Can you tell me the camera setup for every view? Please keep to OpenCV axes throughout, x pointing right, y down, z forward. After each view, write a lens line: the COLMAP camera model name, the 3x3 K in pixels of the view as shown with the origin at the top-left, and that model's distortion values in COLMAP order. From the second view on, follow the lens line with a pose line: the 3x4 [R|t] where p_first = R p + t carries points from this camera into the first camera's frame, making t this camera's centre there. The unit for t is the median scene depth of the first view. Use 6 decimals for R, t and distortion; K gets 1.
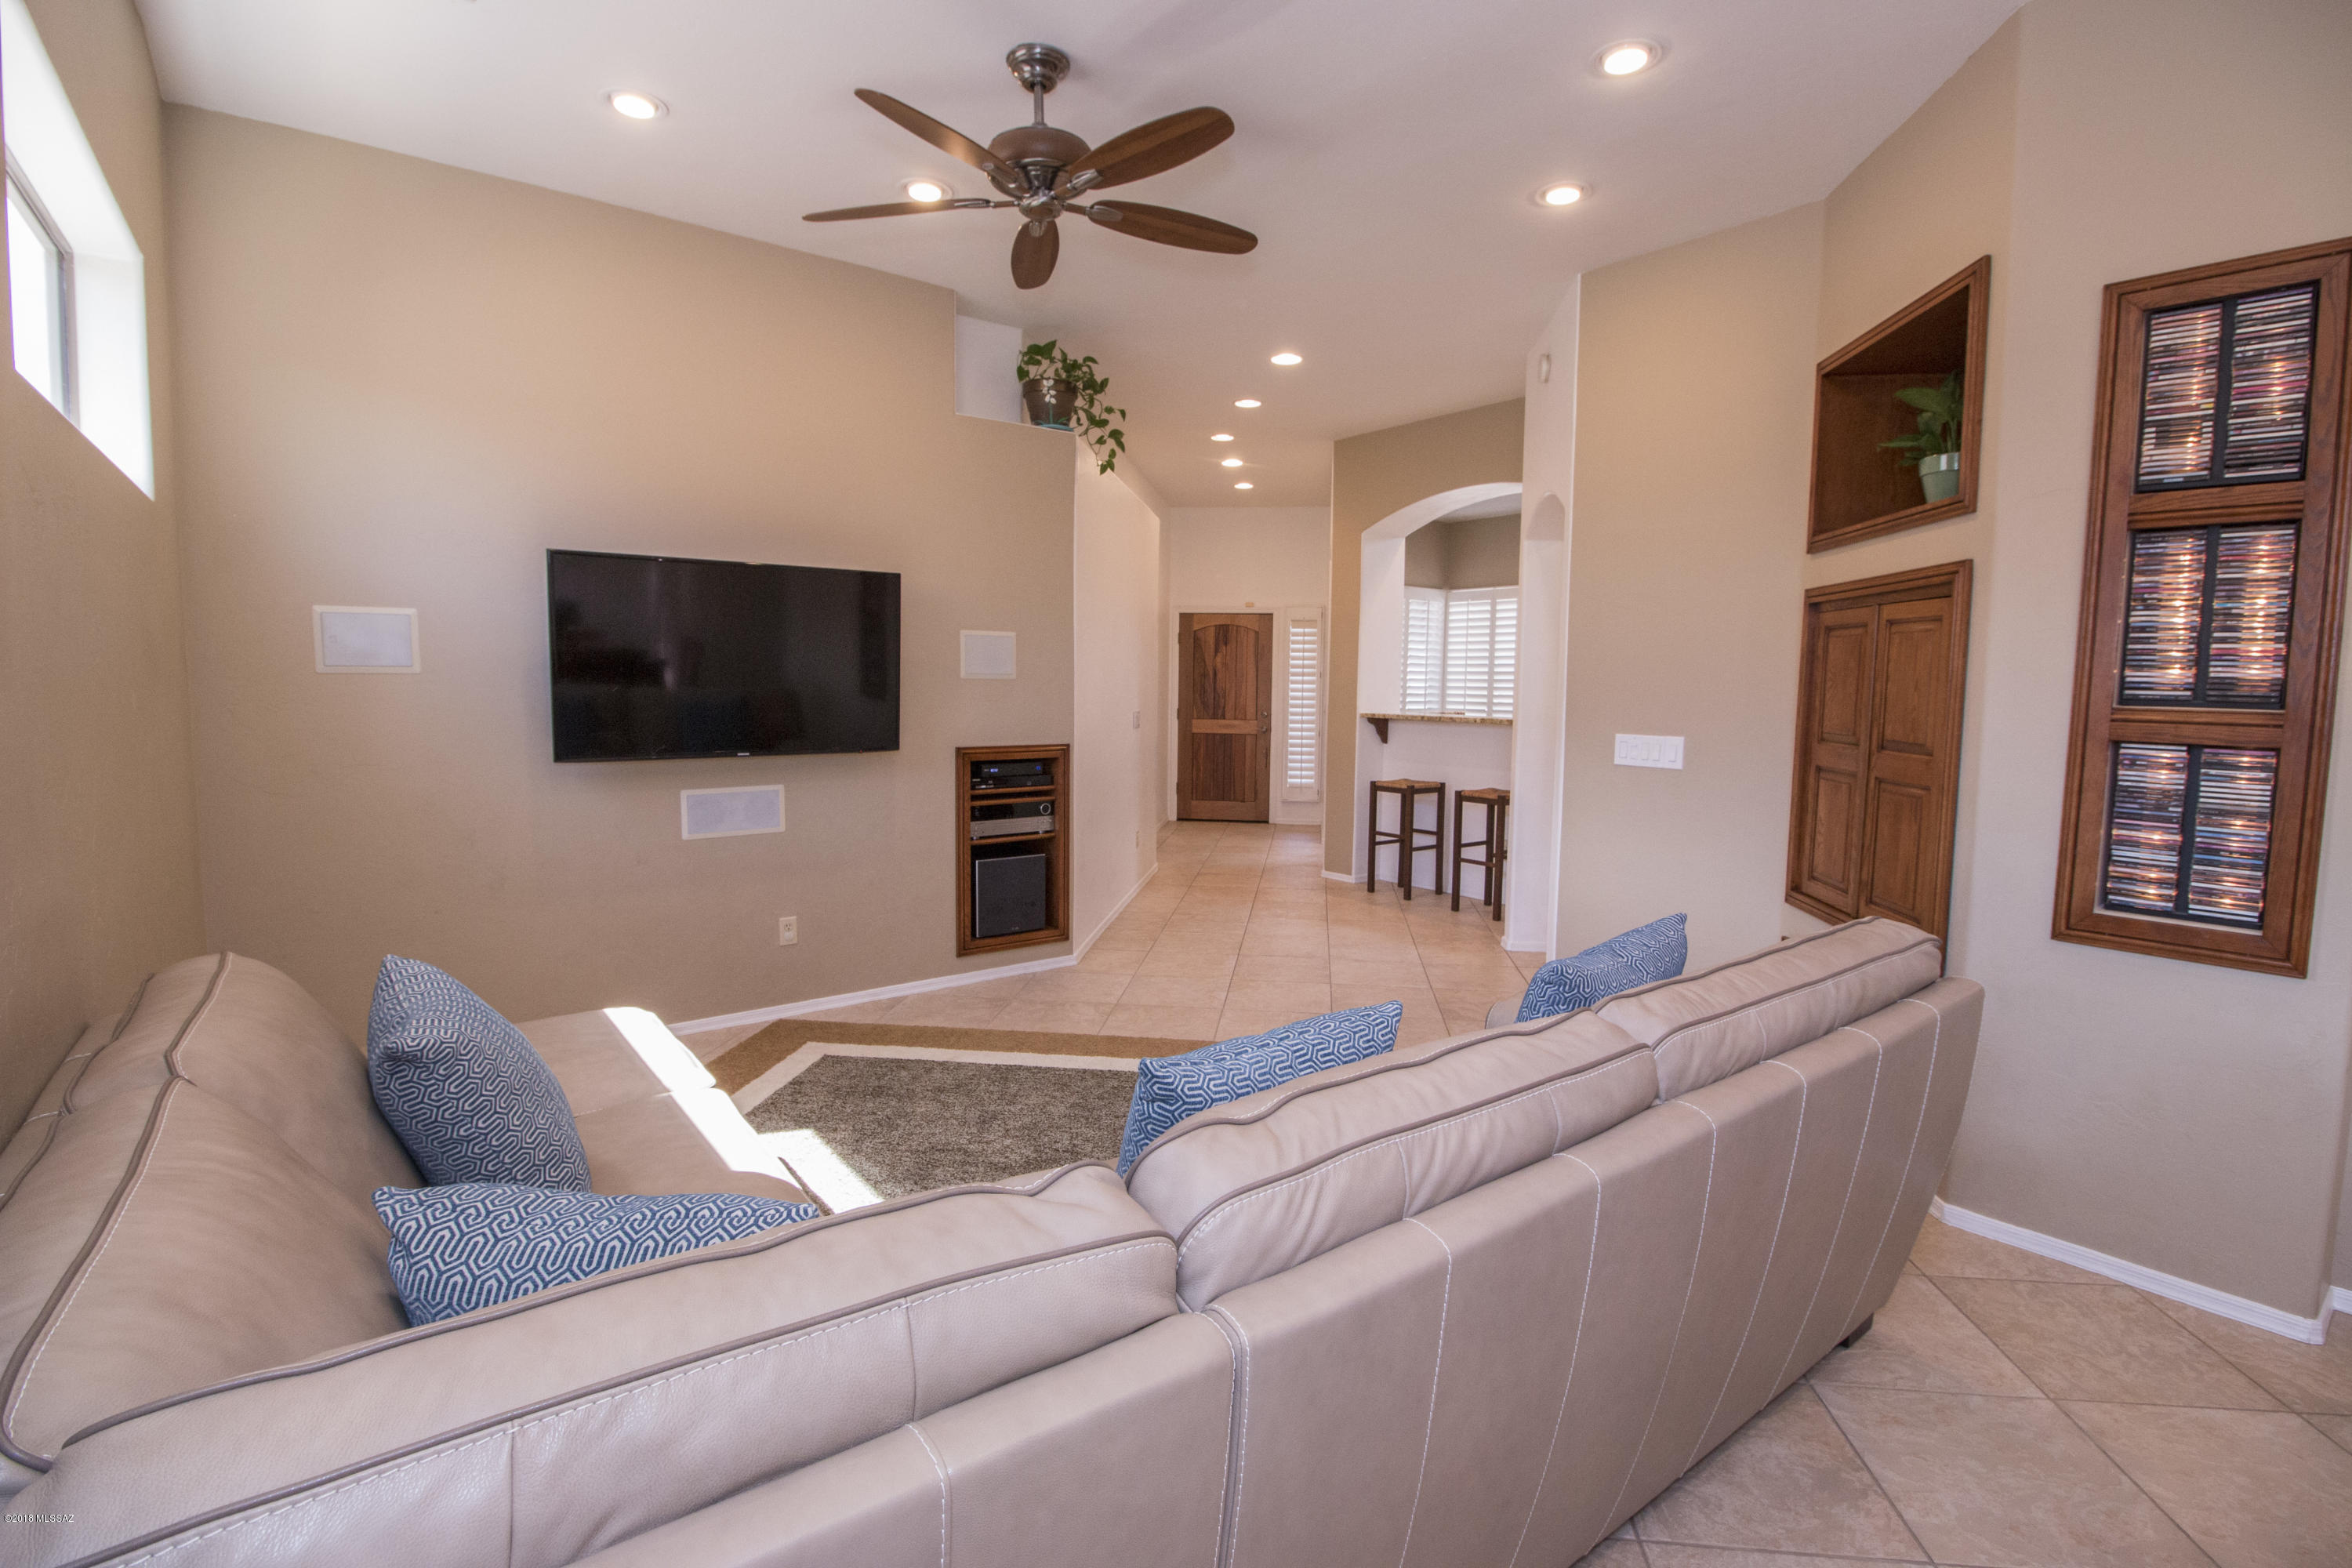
lens RADIAL K [[1063.5, 0, 1182.1], [0, 1063.5, 766.8], [0, 0, 1]] dist [-0.006433, -0.009153]
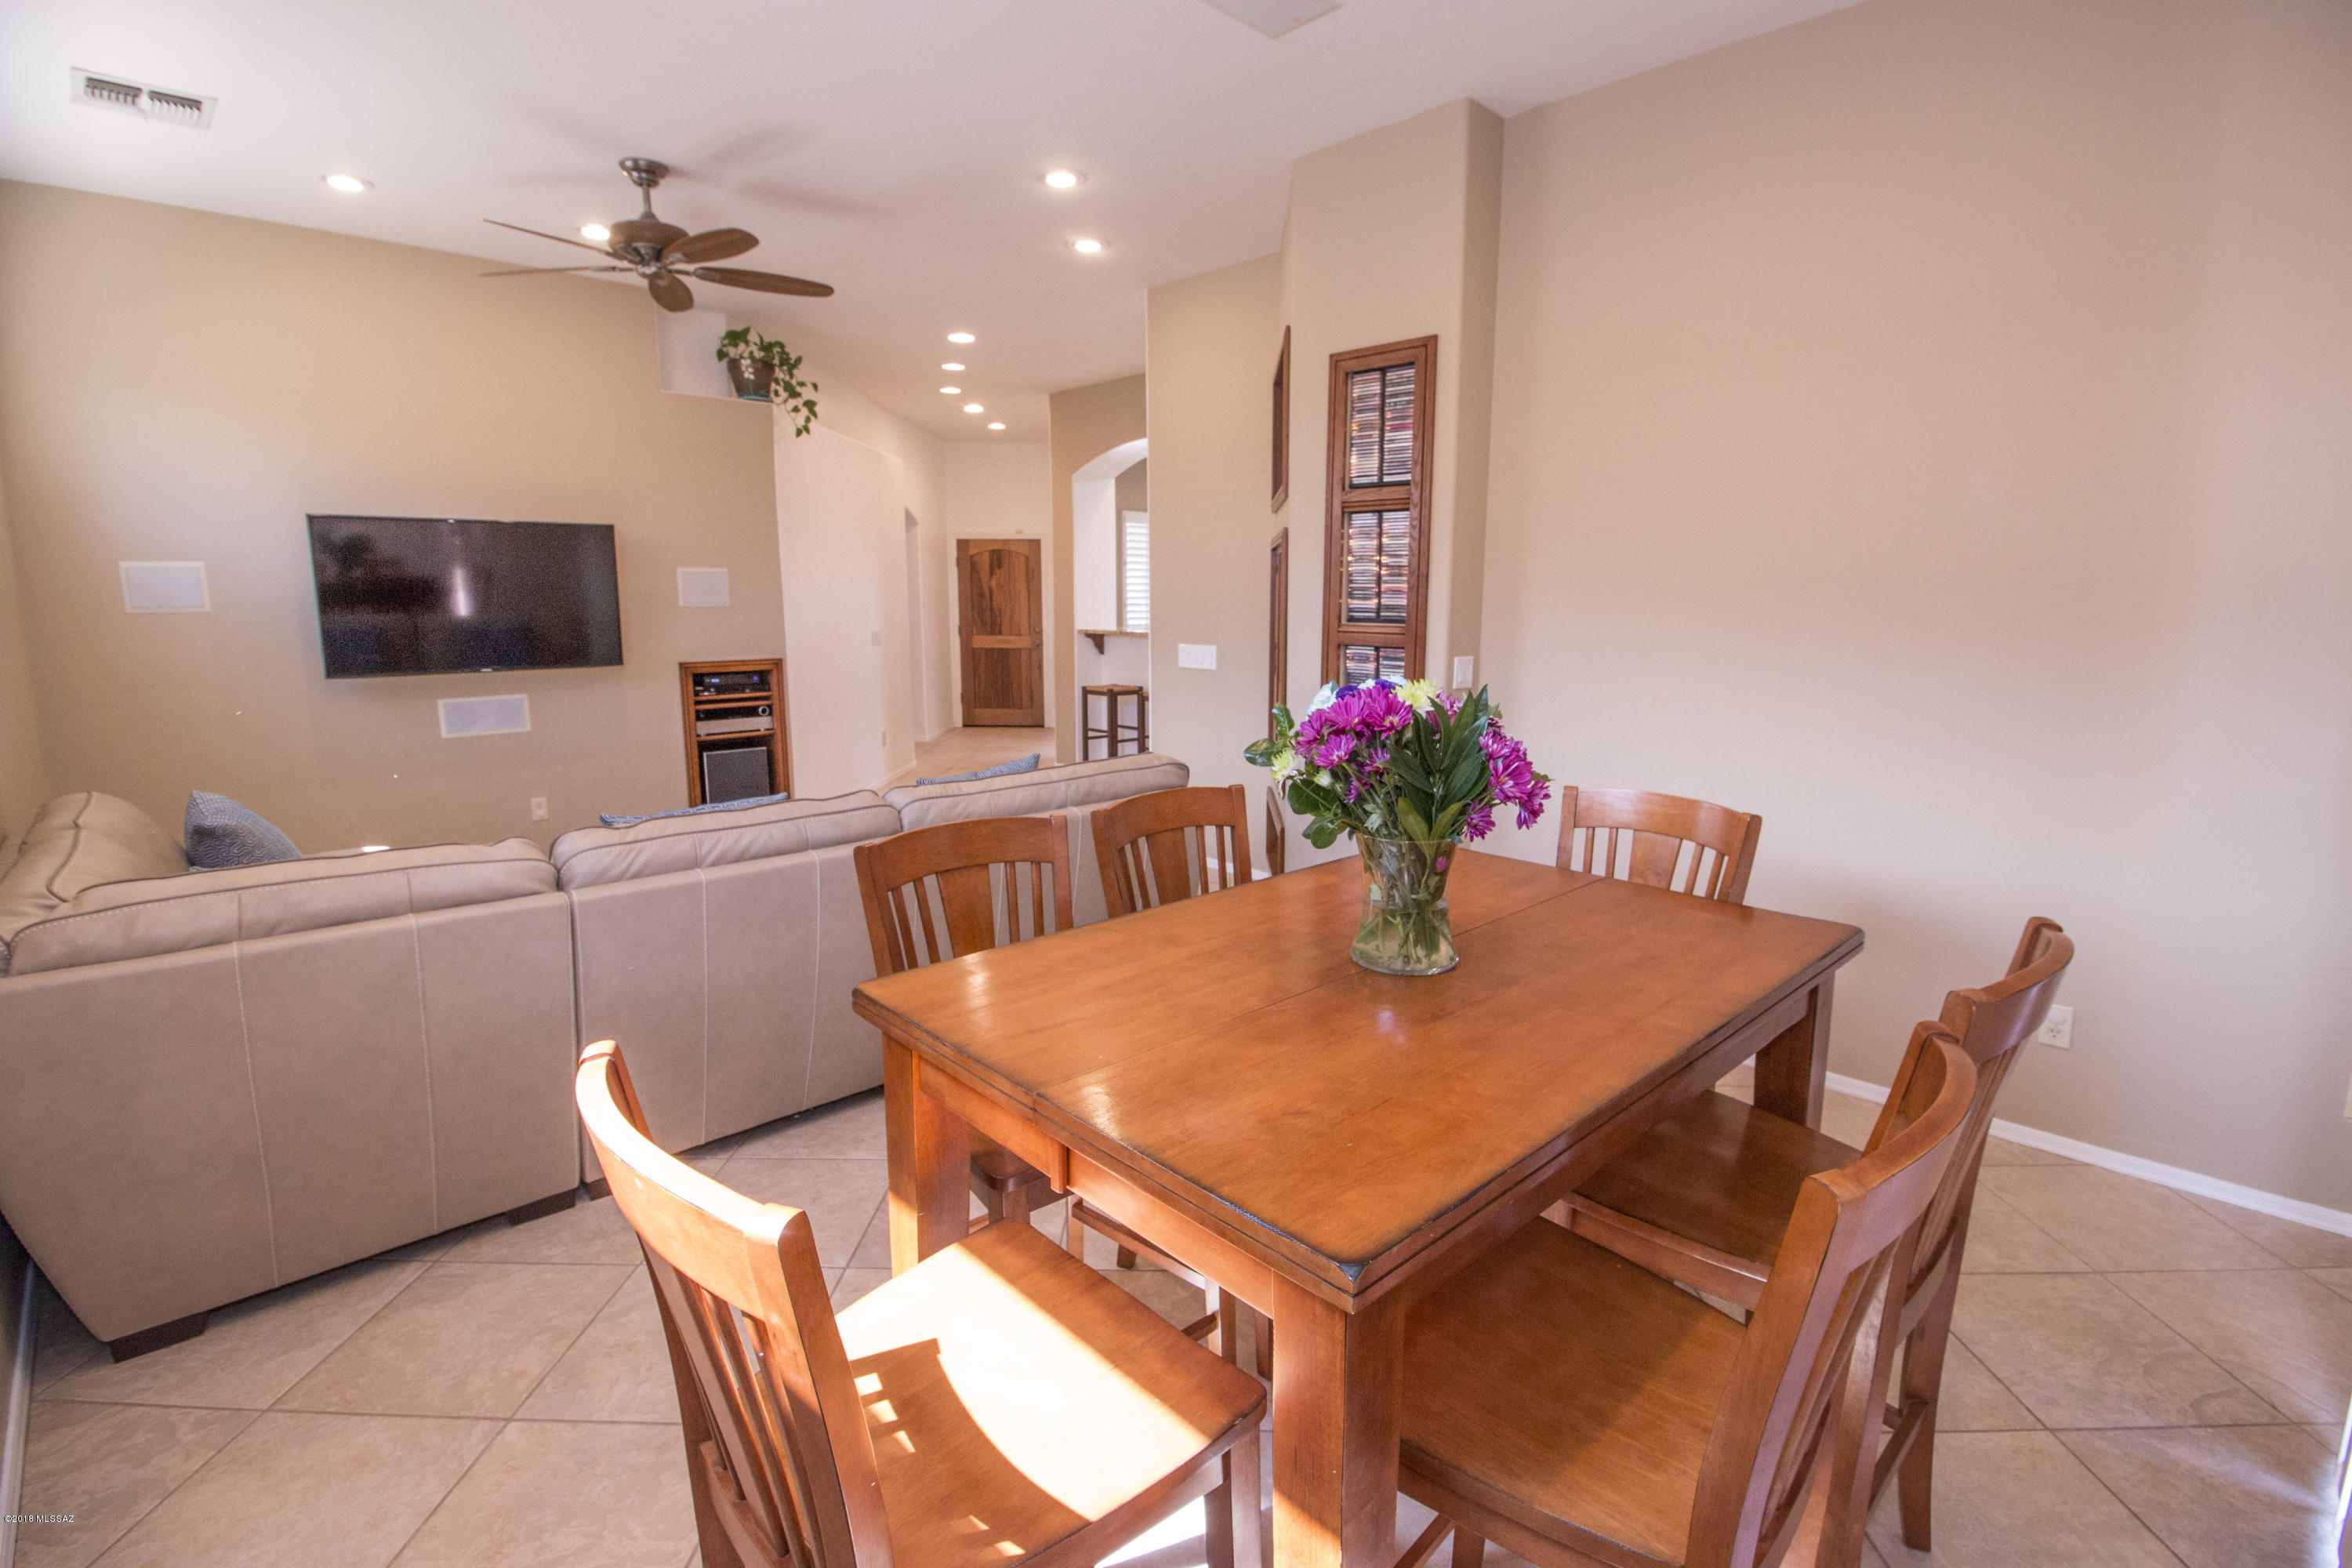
lens RADIAL K [[1063.5, 0, 1178.5], [0, 1063.5, 763.9], [0, 0, 1]] dist [-0.006433, -0.009153]
pose [[0.994361, -0.025607, 0.102907, 0.263177], [0.017560, 0.996771, 0.078348, 0.014541], [-0.104581, -0.076099, 0.991601, -0.339391]]
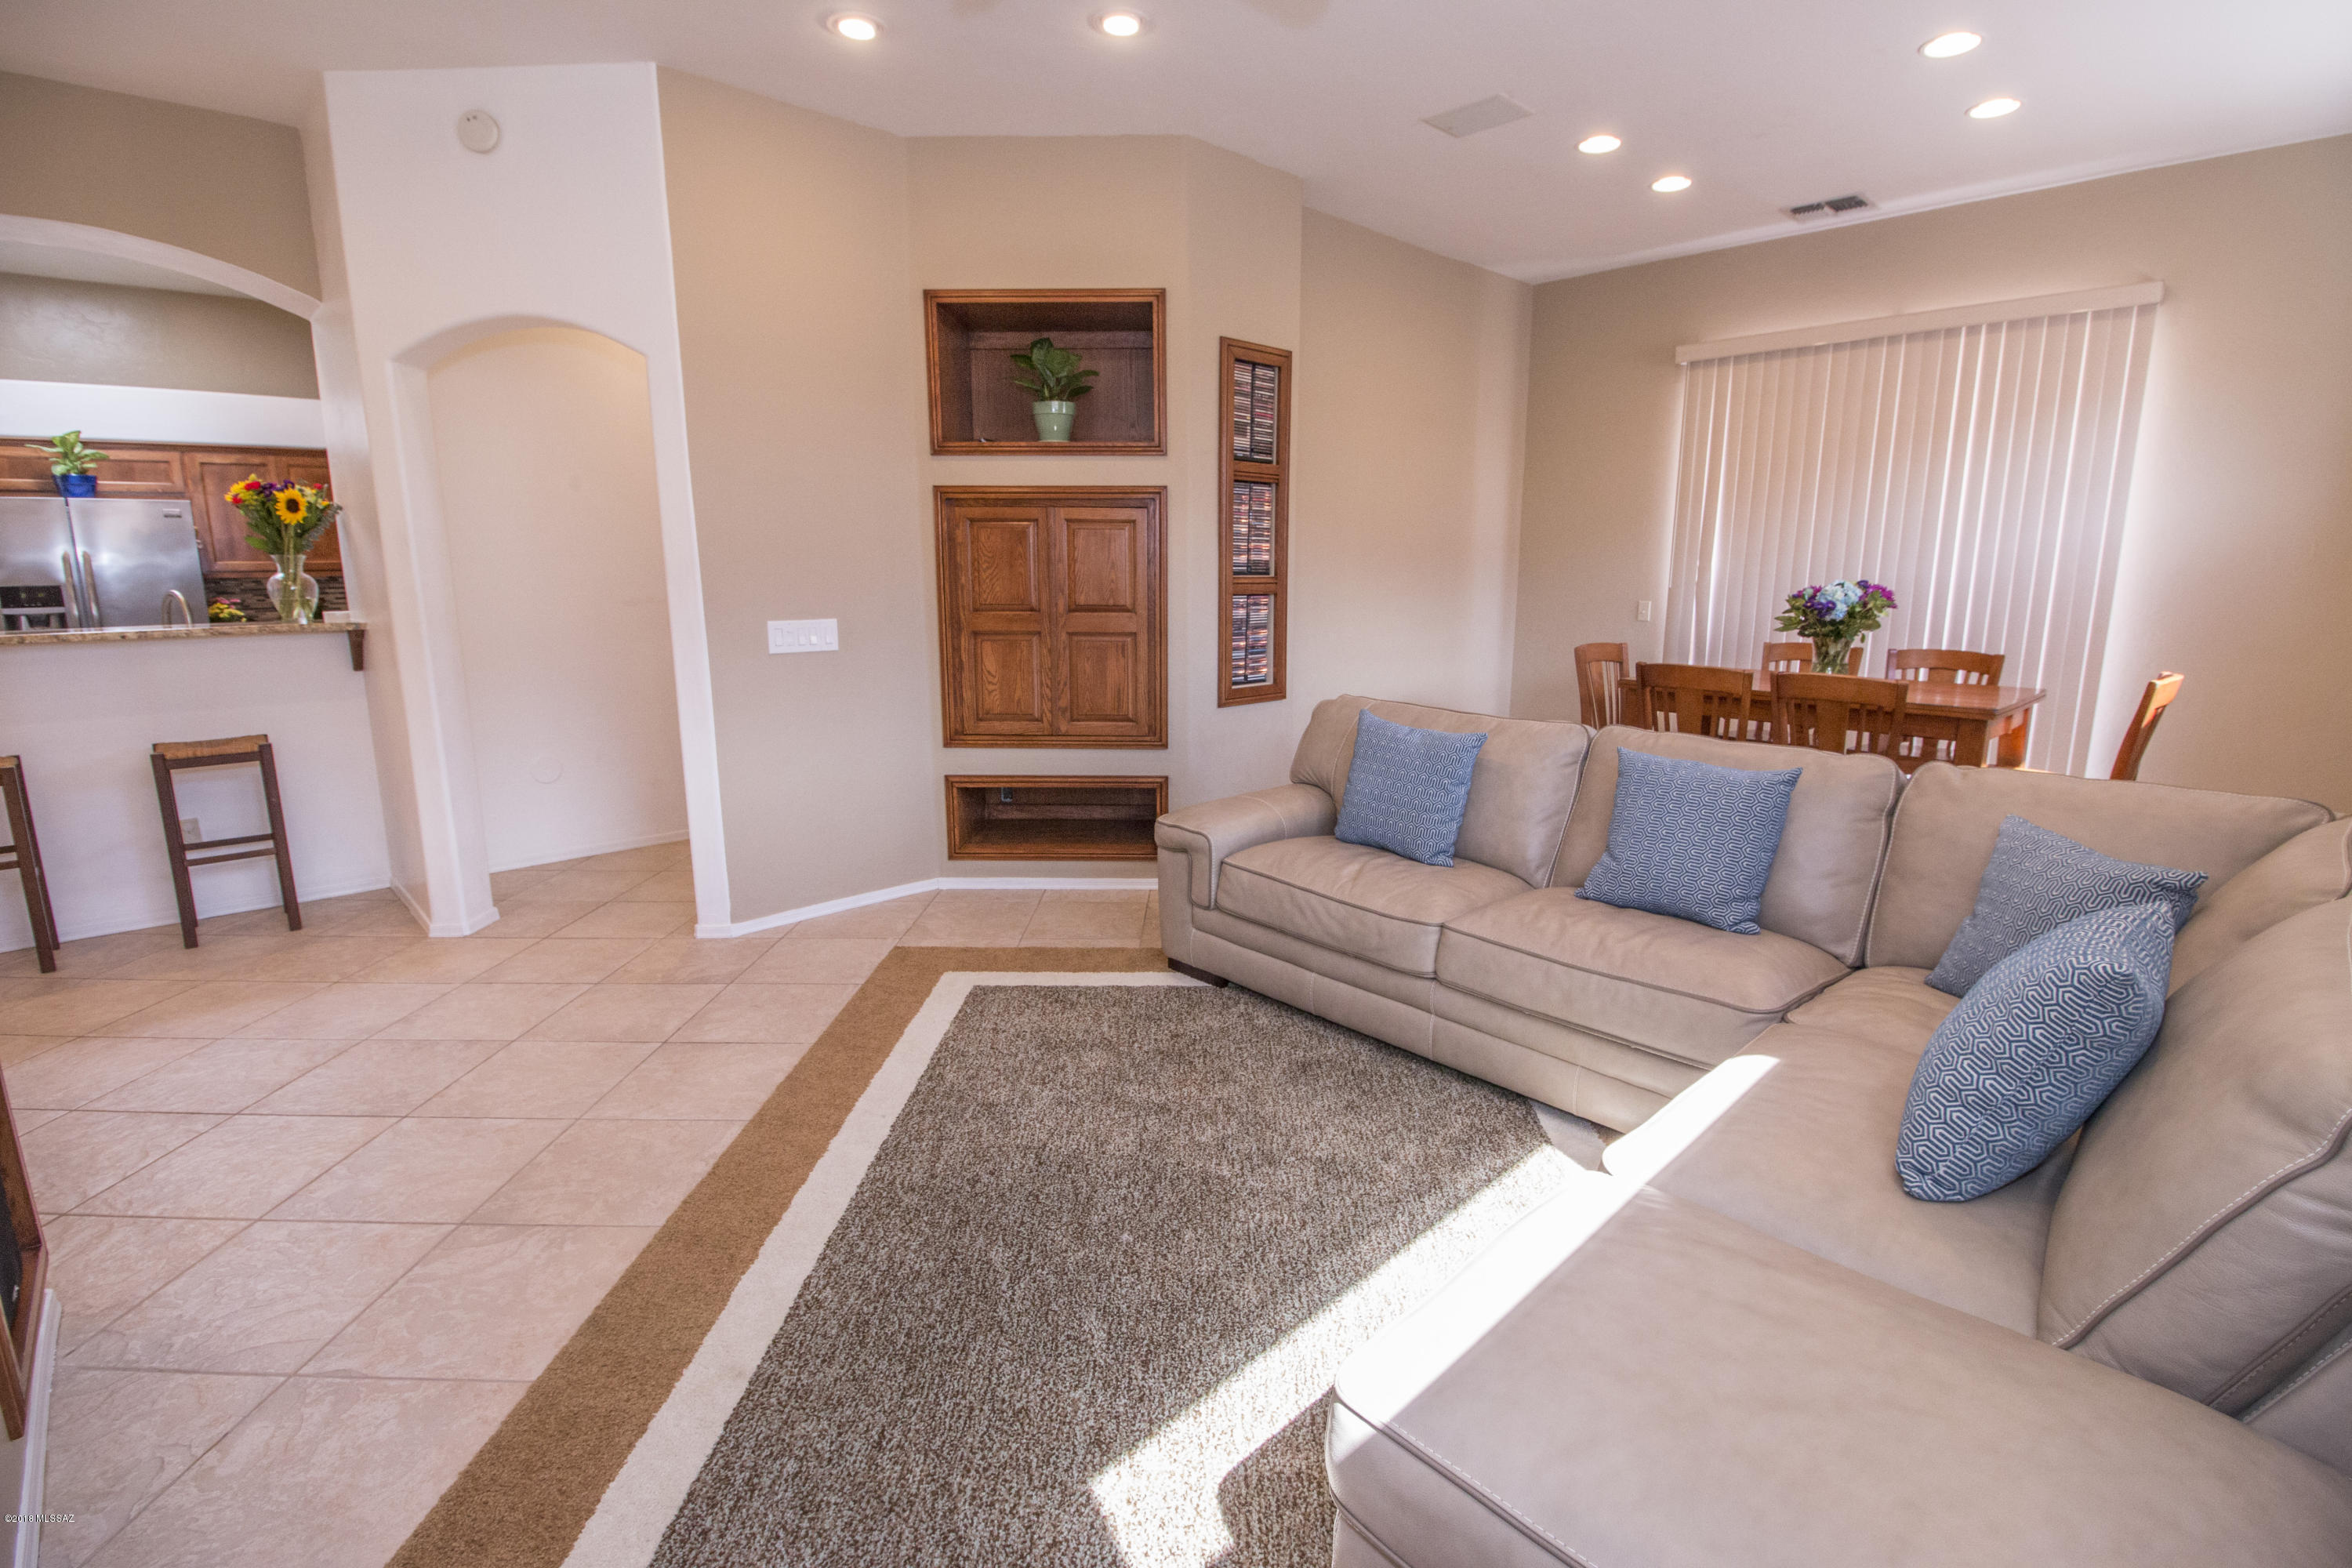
lens RADIAL K [[1063.5, 0, 1199.6], [0, 1063.5, 774.5], [0, 0, 1]] dist [-0.006433, -0.009153]
pose [[-0.104391, -0.198610, 0.974503, -0.569759], [0.082334, 0.974767, 0.207484, -0.061884], [-0.991122, 0.101894, -0.085404, 0.705830]]
